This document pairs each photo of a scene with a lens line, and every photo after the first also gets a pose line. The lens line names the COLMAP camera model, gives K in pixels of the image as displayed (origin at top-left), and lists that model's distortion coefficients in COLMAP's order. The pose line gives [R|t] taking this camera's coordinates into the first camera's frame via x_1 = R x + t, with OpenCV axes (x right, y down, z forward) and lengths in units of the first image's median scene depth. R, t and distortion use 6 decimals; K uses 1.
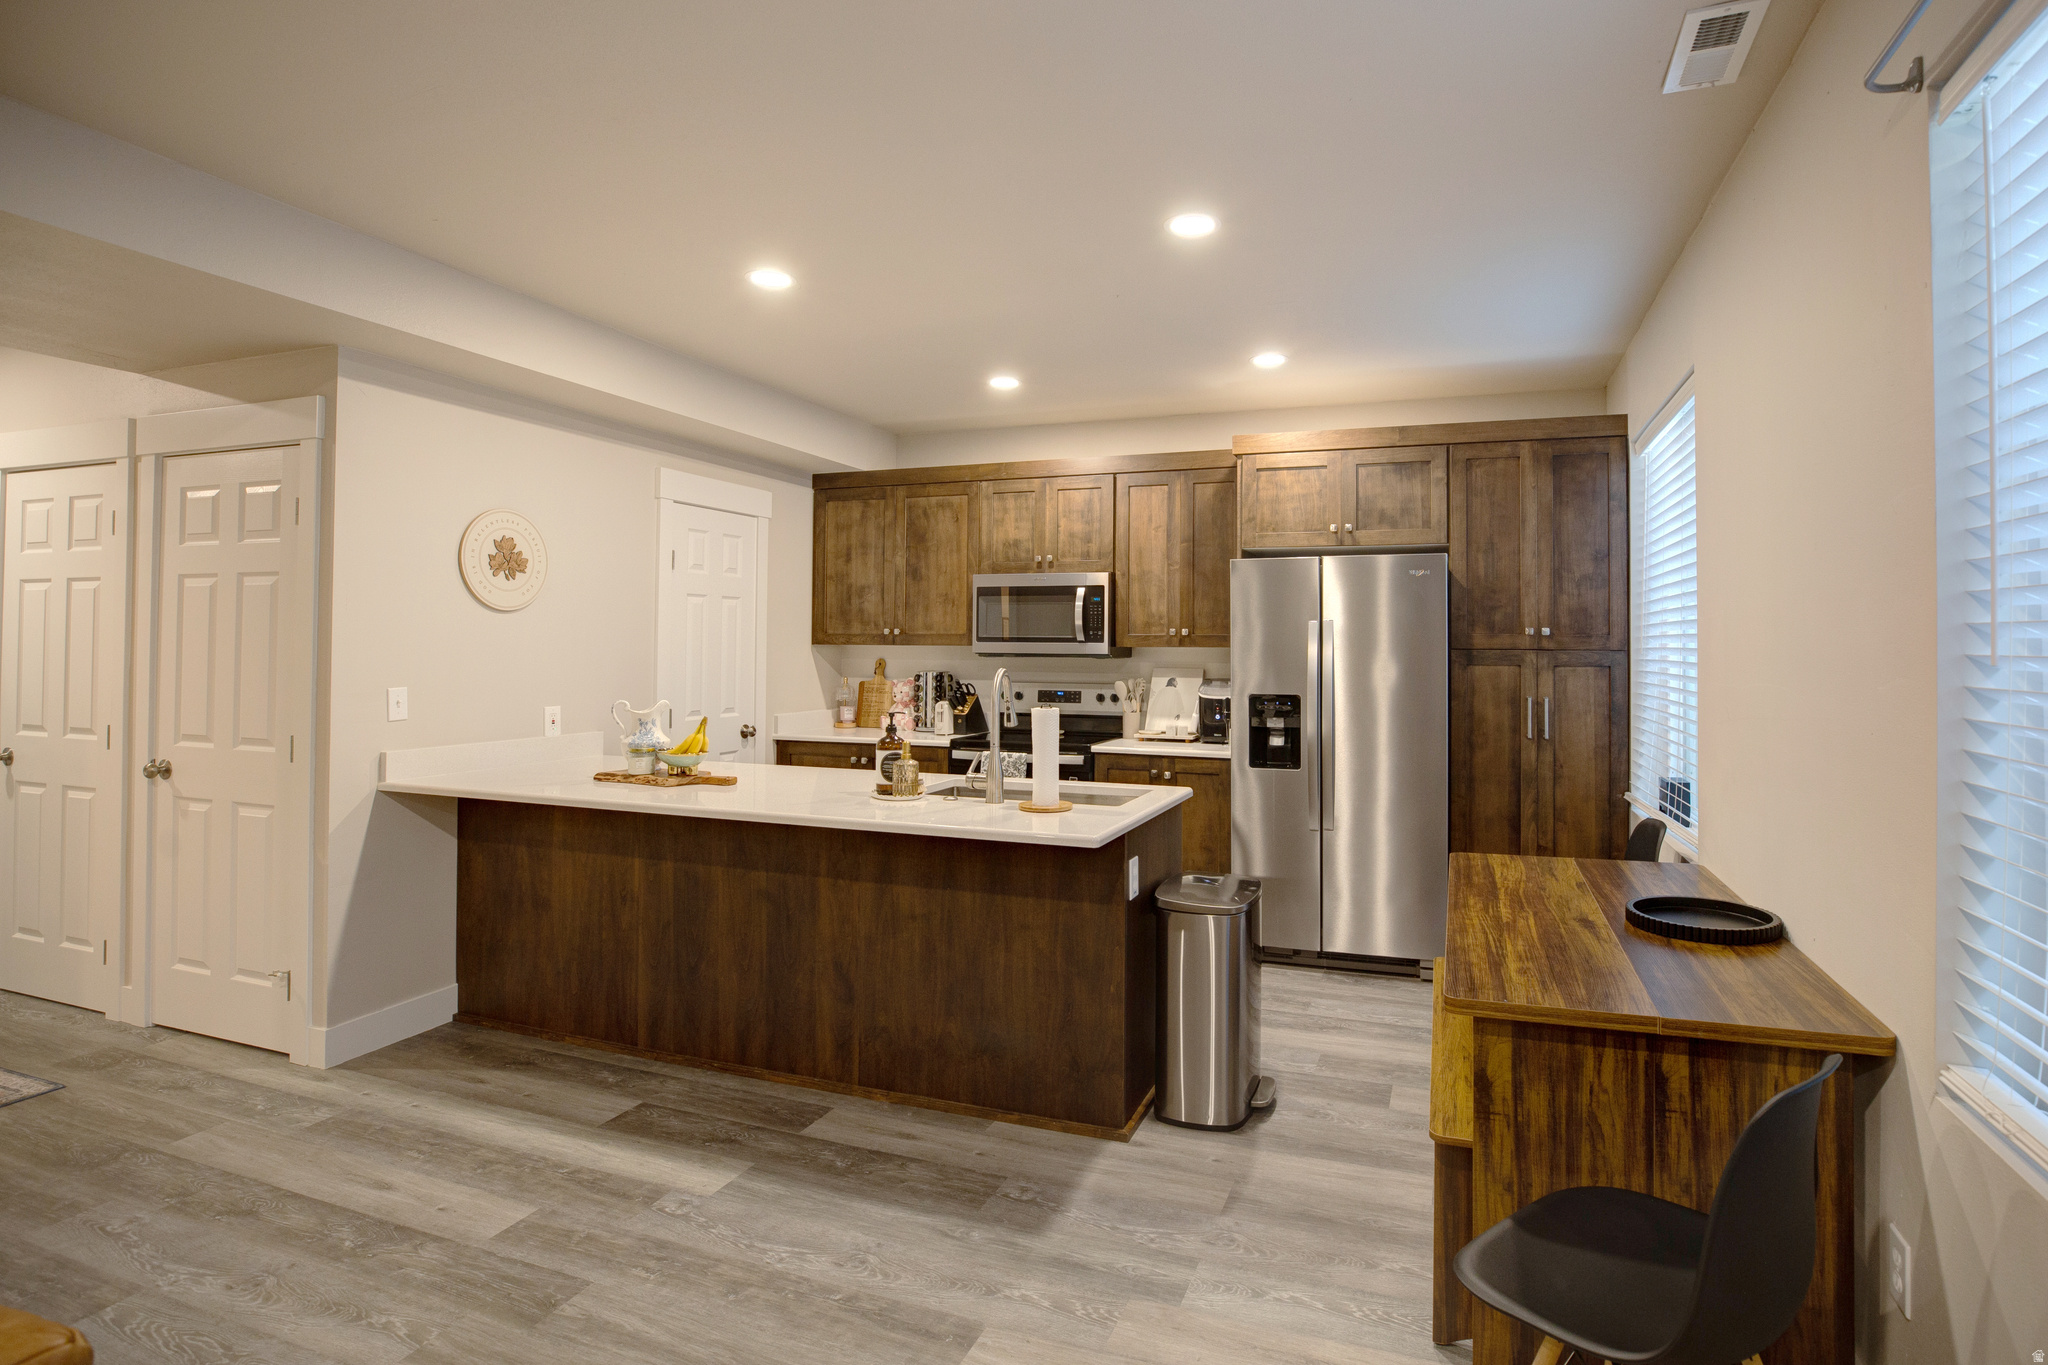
lens RADIAL K [[1021.7, 0, 1106.3], [0, 1021.7, 625.3], [0, 0, 1]] dist [-0.049529, 0.020292]
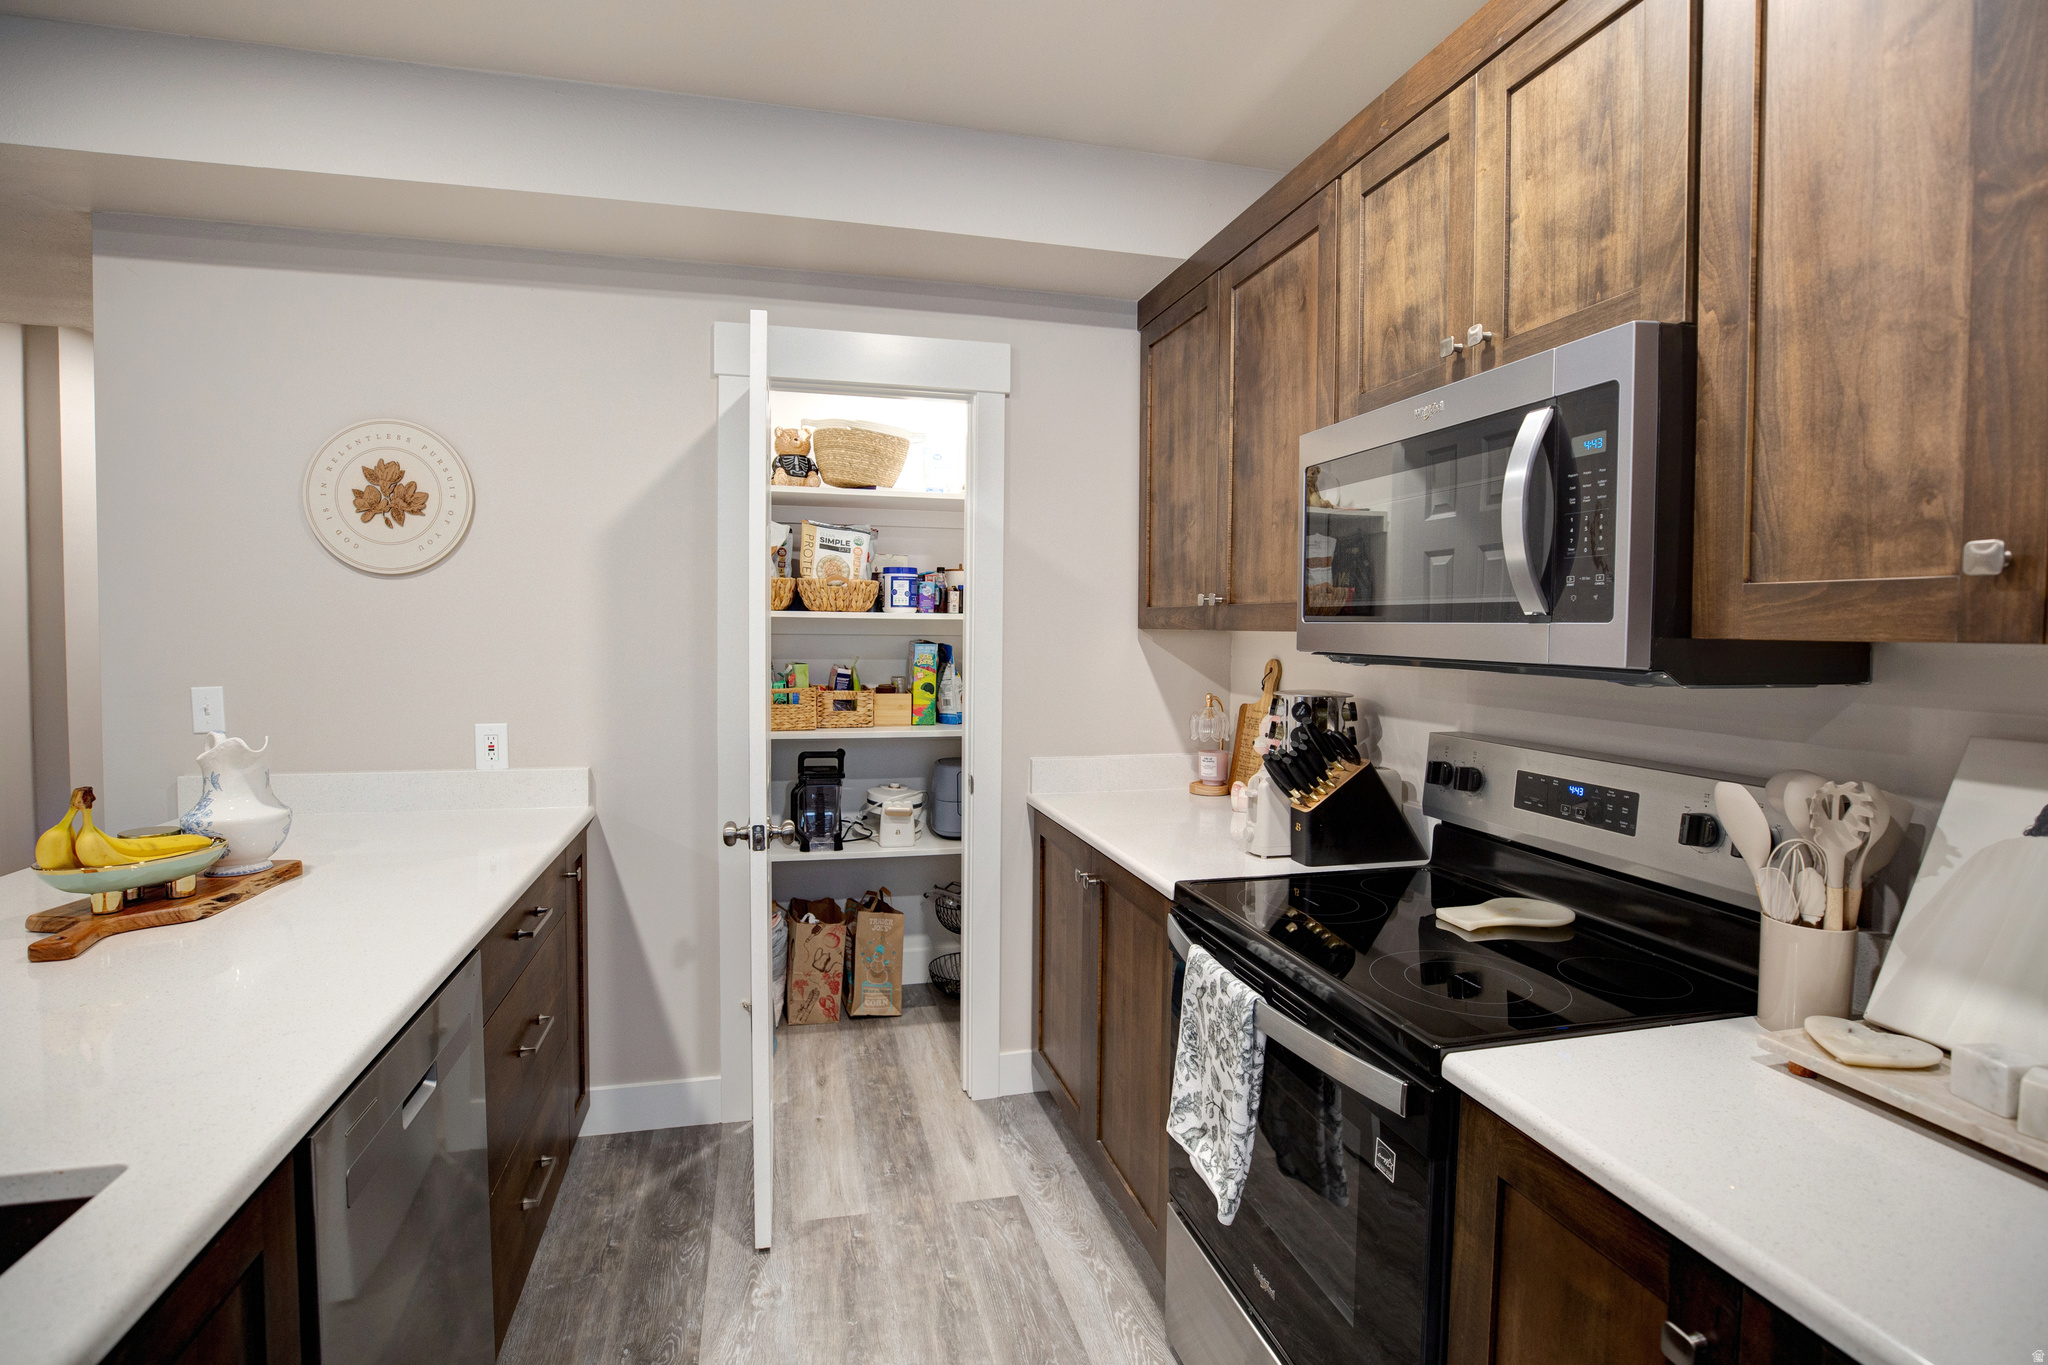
lens RADIAL K [[969.1, 0, 1009.2], [0, 969.1, 663.3], [0, 0, 1]] dist [-0.046386, 0.013342]
pose [[0.541589, 0.031776, -0.840043, 0.120267], [0.011750, 0.998902, 0.045361, 0.016566], [0.840561, -0.034438, 0.540621, 0.838329]]
